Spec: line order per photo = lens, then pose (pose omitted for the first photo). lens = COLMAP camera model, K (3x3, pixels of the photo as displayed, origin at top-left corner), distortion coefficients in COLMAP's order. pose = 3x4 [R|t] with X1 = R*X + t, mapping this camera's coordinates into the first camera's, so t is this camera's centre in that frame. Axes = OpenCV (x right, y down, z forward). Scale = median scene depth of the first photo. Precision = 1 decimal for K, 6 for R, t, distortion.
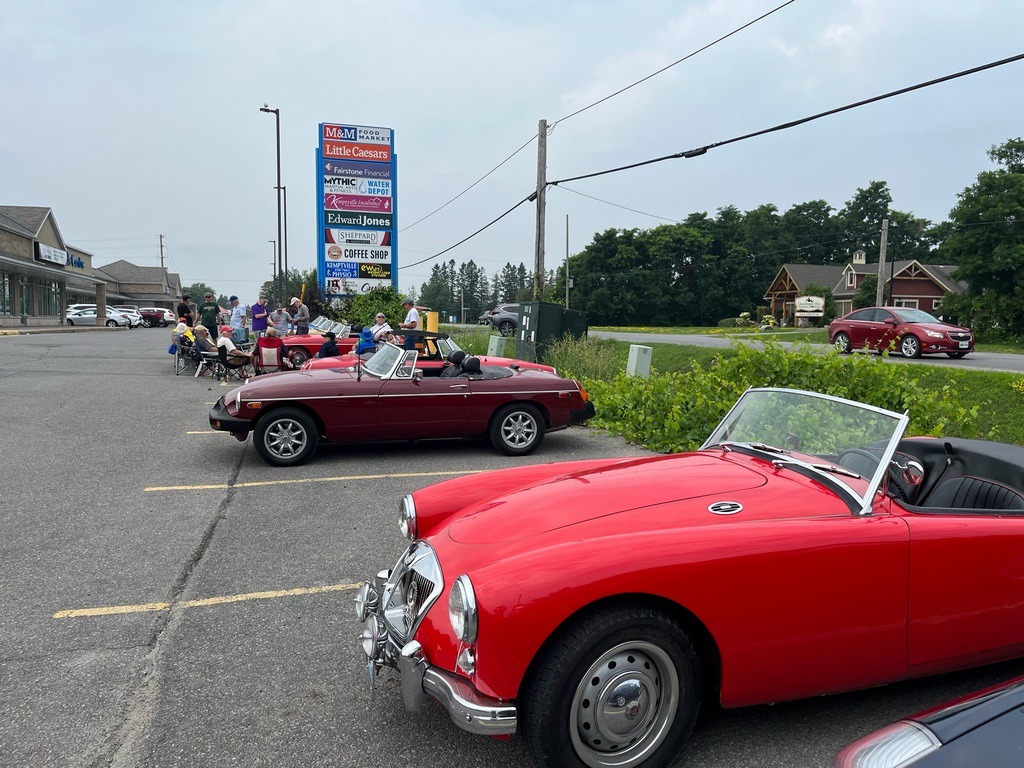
lens RADIAL K [[773.9, 0, 508.8], [0, 773.9, 380.1], [0, 0, 1]] dist [0.031851, -0.006245]
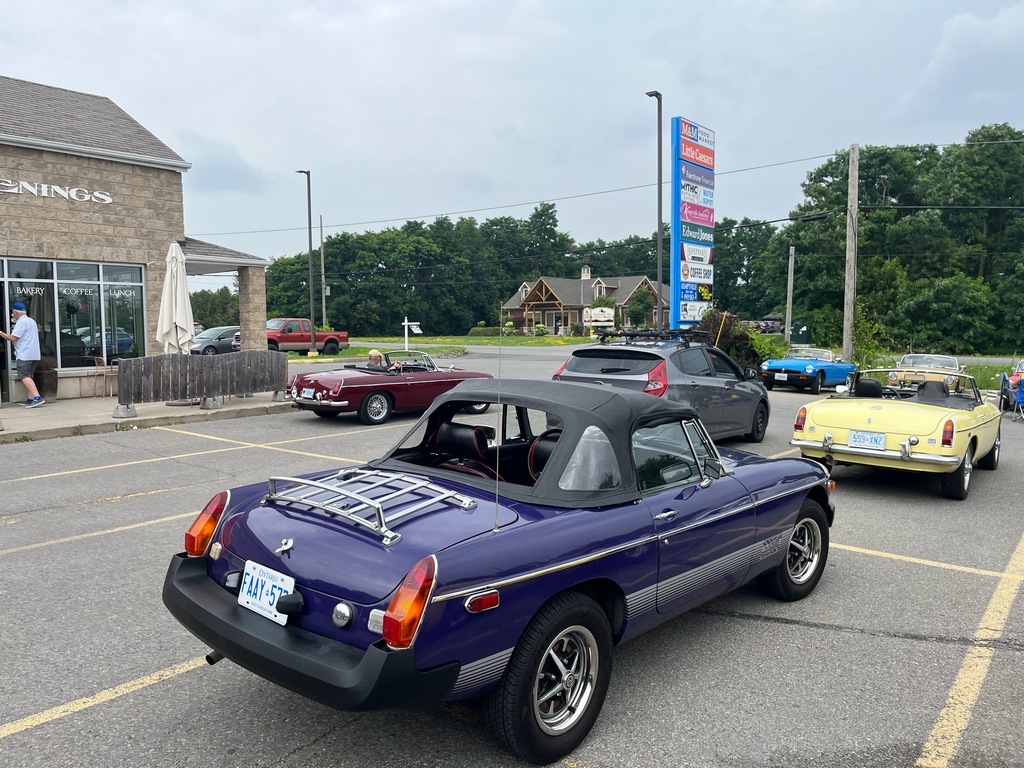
lens RADIAL K [[776.8, 0, 512.8], [0, 776.8, 381.0], [0, 0, 1]] dist [0.033088, -0.009754]
pose [[0.820738, -0.056162, 0.568537, -0.602382], [0.057614, 0.998220, 0.015436, -0.047996], [-0.568392, 0.020087, 0.822513, 0.285925]]
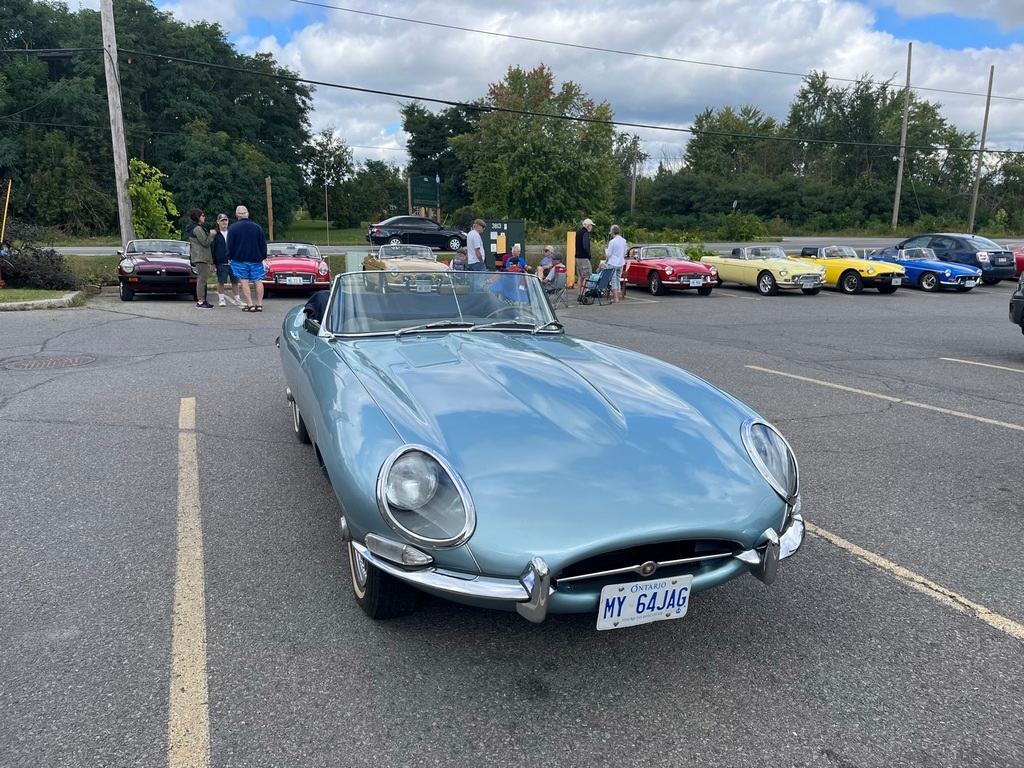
lens RADIAL K [[775.2, 0, 514.2], [0, 775.2, 388.1], [0, 0, 1]] dist [0.077838, -0.117767]
pose [[-0.078813, -0.227330, 0.970623, -0.535646], [0.071034, 0.969896, 0.232928, -0.055871], [-0.994355, 0.087305, -0.060292, 0.459280]]
